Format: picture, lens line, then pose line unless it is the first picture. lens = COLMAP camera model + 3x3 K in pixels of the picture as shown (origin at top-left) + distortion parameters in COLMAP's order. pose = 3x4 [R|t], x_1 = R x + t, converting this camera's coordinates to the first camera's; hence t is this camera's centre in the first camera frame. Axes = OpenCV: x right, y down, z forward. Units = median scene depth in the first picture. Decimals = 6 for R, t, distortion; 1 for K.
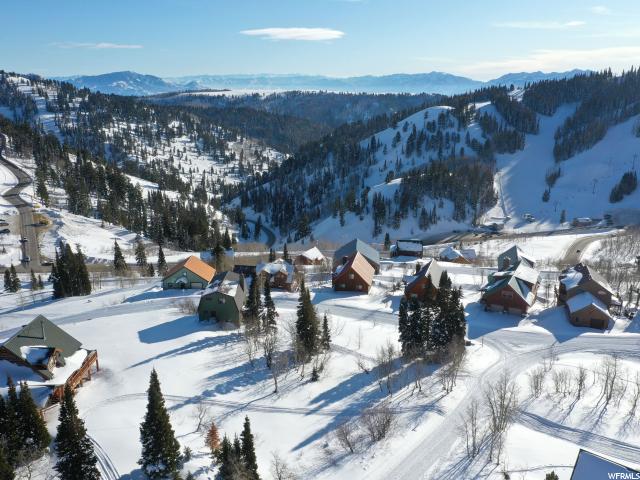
lens RADIAL K [[567.5, 0, 317.0], [0, 567.5, 238.2], [0, 0, 1]] dist [-0.003379, 0.010004]
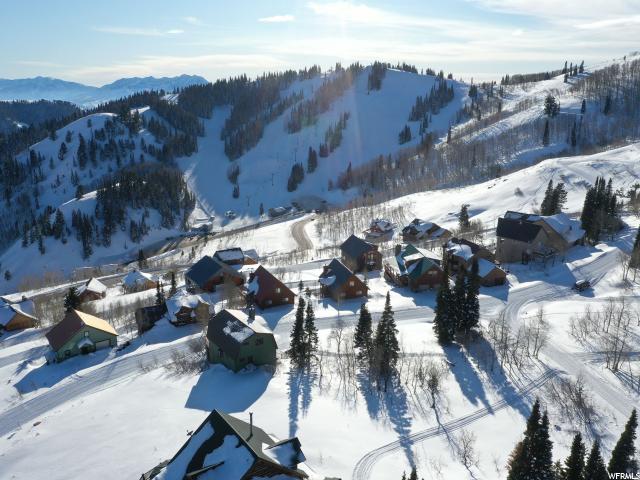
lens RADIAL K [[567.5, 0, 317.0], [0, 567.5, 238.2], [0, 0, 1]] dist [-0.003379, 0.010004]
pose [[0.803129, -0.162484, 0.573222, -0.051917], [0.167105, 0.984909, 0.045052, -0.006404], [-0.571892, 0.059606, 0.818161, 0.020890]]
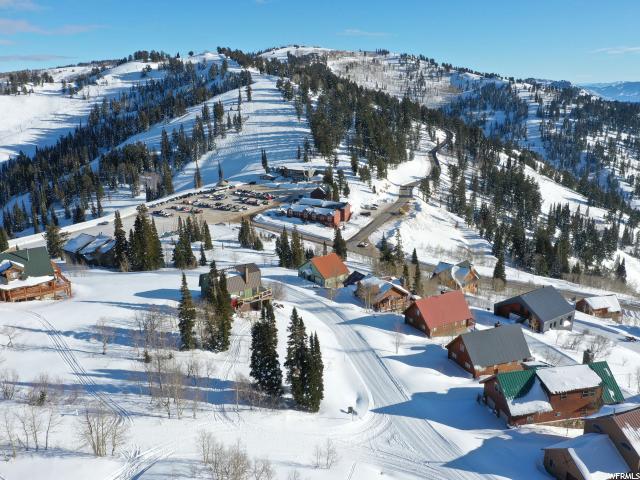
lens RADIAL K [[567.5, 0, 317.0], [0, 567.5, 238.2], [0, 0, 1]] dist [-0.003379, 0.010004]
pose [[0.647620, 0.197207, -0.736002, 0.071147], [-0.204697, 0.975448, 0.081249, -0.010121], [0.733954, 0.098039, 0.672087, 0.035434]]
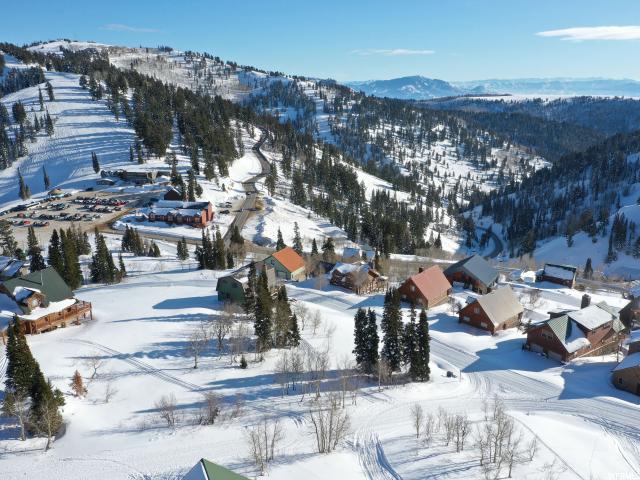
lens RADIAL K [[567.5, 0, 317.0], [0, 567.5, 238.2], [0, 0, 1]] dist [-0.003379, 0.010004]
pose [[0.886126, 0.121886, -0.447129, 0.041629], [-0.124994, 0.991898, 0.022673, -0.002313], [0.446270, 0.035797, 0.894182, 0.007634]]
